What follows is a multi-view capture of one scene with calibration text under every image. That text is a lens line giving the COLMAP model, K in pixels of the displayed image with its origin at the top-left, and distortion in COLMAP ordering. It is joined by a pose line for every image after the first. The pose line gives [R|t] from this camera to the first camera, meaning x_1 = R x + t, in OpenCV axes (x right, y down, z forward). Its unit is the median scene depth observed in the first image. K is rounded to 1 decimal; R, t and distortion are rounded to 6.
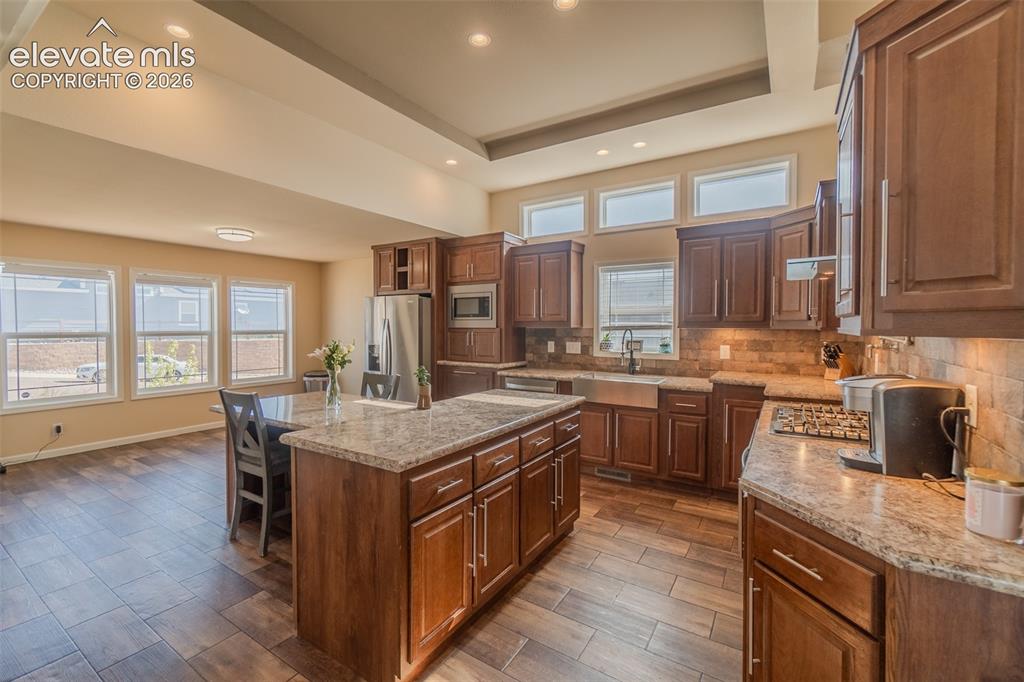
lens RADIAL K [[450.3, 0, 497.1], [0, 450.3, 336.6], [0, 0, 1]] dist [-0.003346, -0.000212]
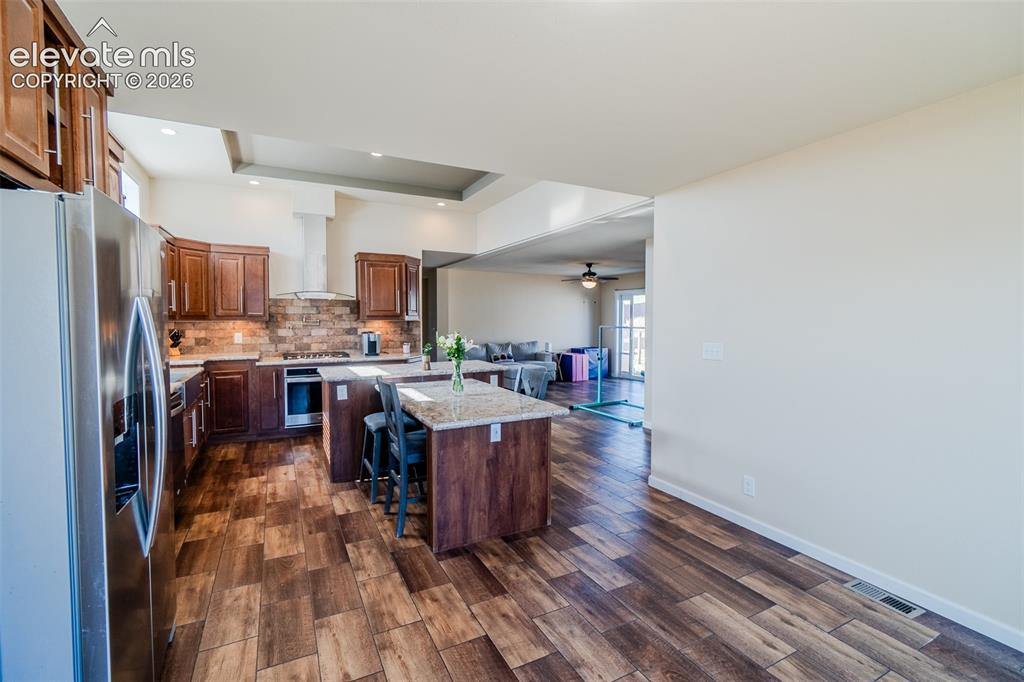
lens RADIAL K [[438.1, 0, 502.6], [0, 438.1, 335.7], [0, 0, 1]] dist [-0.014794, 0.000010]
pose [[-0.875186, -0.018981, 0.483413, -0.721024], [0.012784, 0.997974, 0.062329, -0.035460], [-0.483617, 0.060729, -0.873170, 1.395953]]
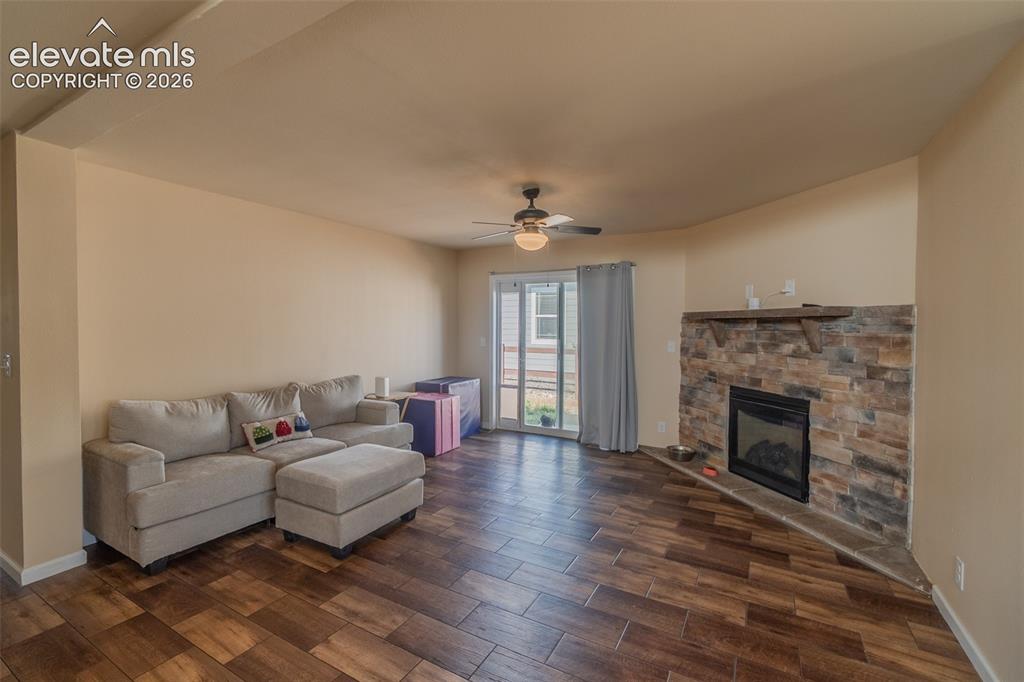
lens RADIAL K [[457.6, 0, 506.1], [0, 457.6, 336.5], [0, 0, 1]] dist [-0.004341, 0.000218]
pose [[-0.998071, -0.000461, -0.062085, -0.014934], [-0.003662, 0.998669, 0.051454, -0.005127], [0.061979, 0.051582, -0.996744, 0.325960]]
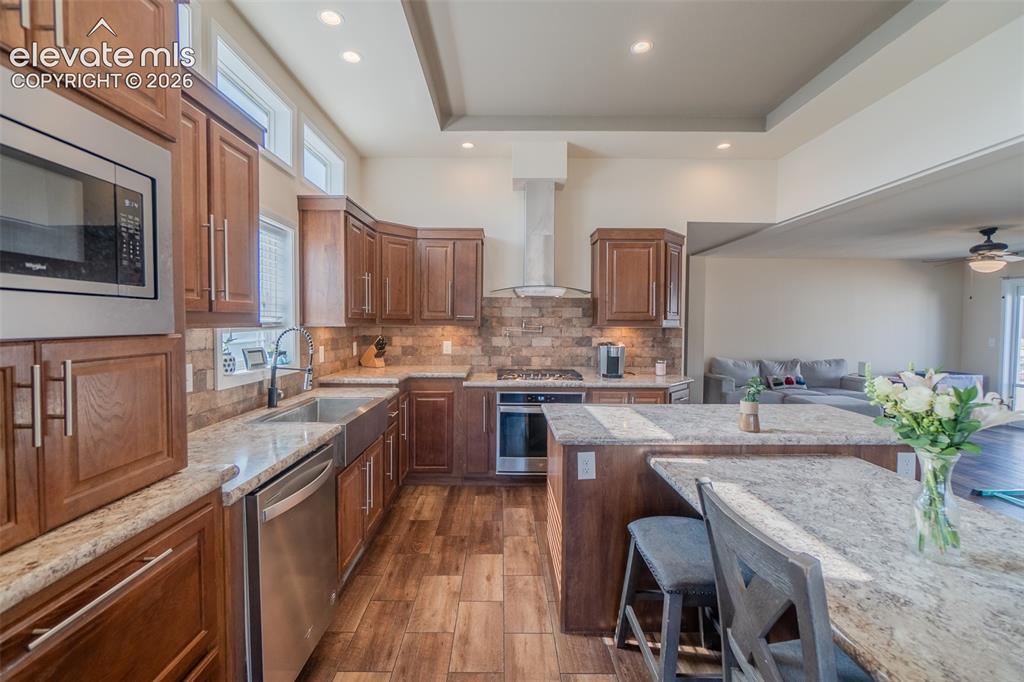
lens RADIAL K [[432.1, 0, 503.0], [0, 432.1, 336.8], [0, 0, 1]] dist [-0.001326, -0.000009]
pose [[-0.557045, -0.029793, 0.829948, -0.338448], [0.016554, 0.998759, 0.046963, -0.029069], [-0.830317, 0.039900, -0.555861, 1.110338]]
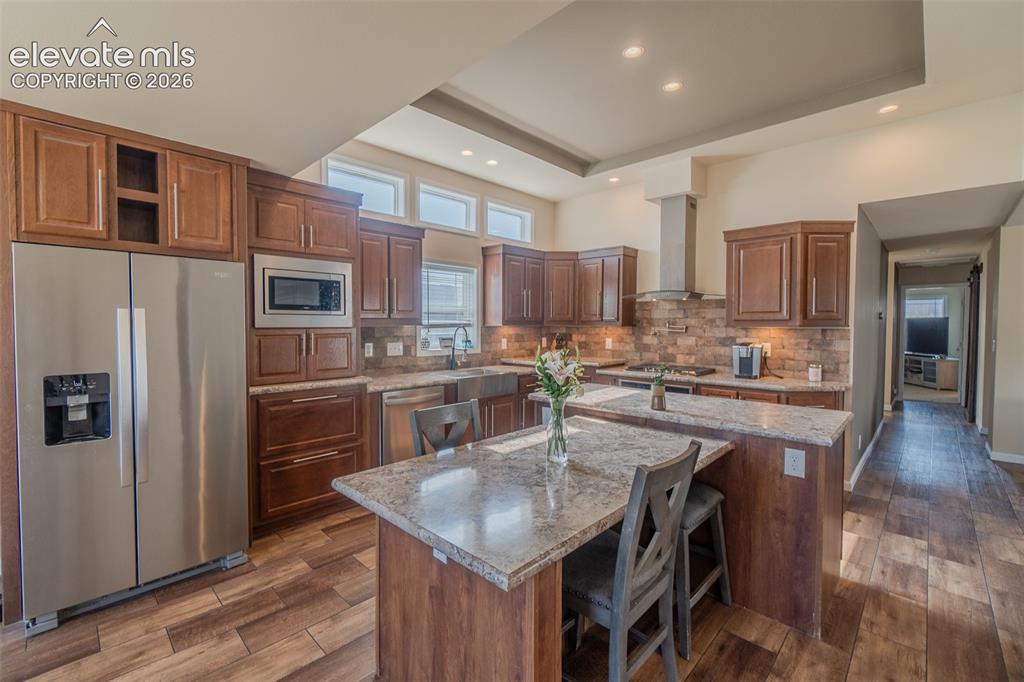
lens RADIAL K [[439.6, 0, 512.0], [0, 439.6, 341.0], [0, 0, 1]] dist [-0.007507, 0.000207]
pose [[0.173392, -0.039079, 0.984077, -0.718182], [0.023888, 0.999085, 0.035466, -0.017966], [-0.984563, 0.017358, 0.174167, 0.717022]]
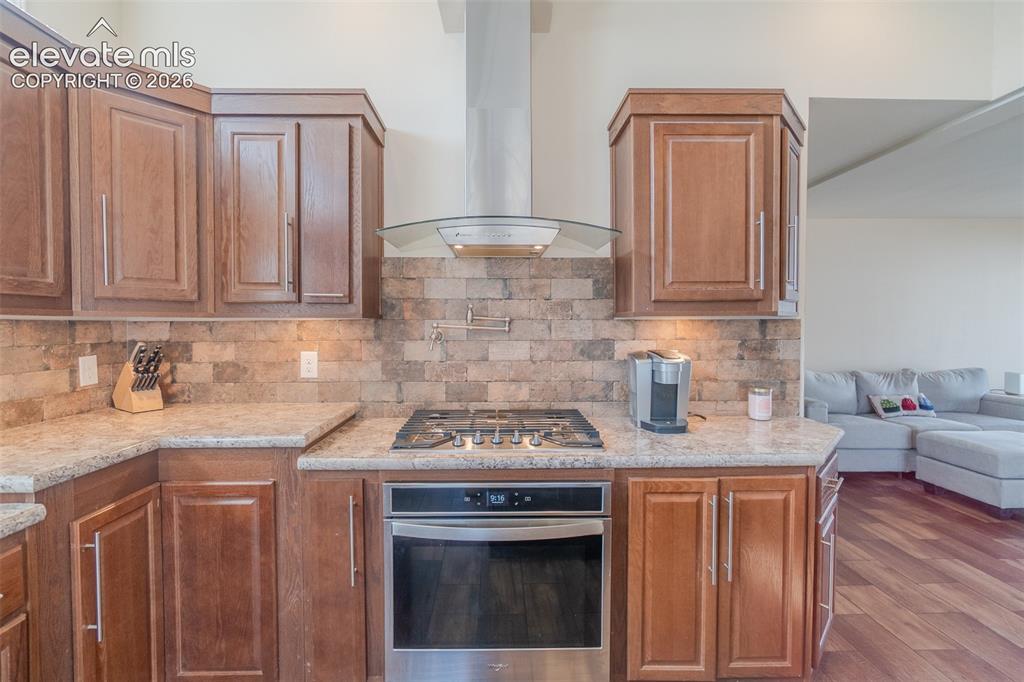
lens RADIAL K [[441.4, 0, 496.6], [0, 441.4, 333.5], [0, 0, 1]] dist [-0.002776, 0.000340]
pose [[-0.558610, -0.015587, 0.829284, 0.047015], [0.025757, 0.999015, 0.036128, -0.005872], [-0.829030, 0.041541, -0.557659, 0.761219]]
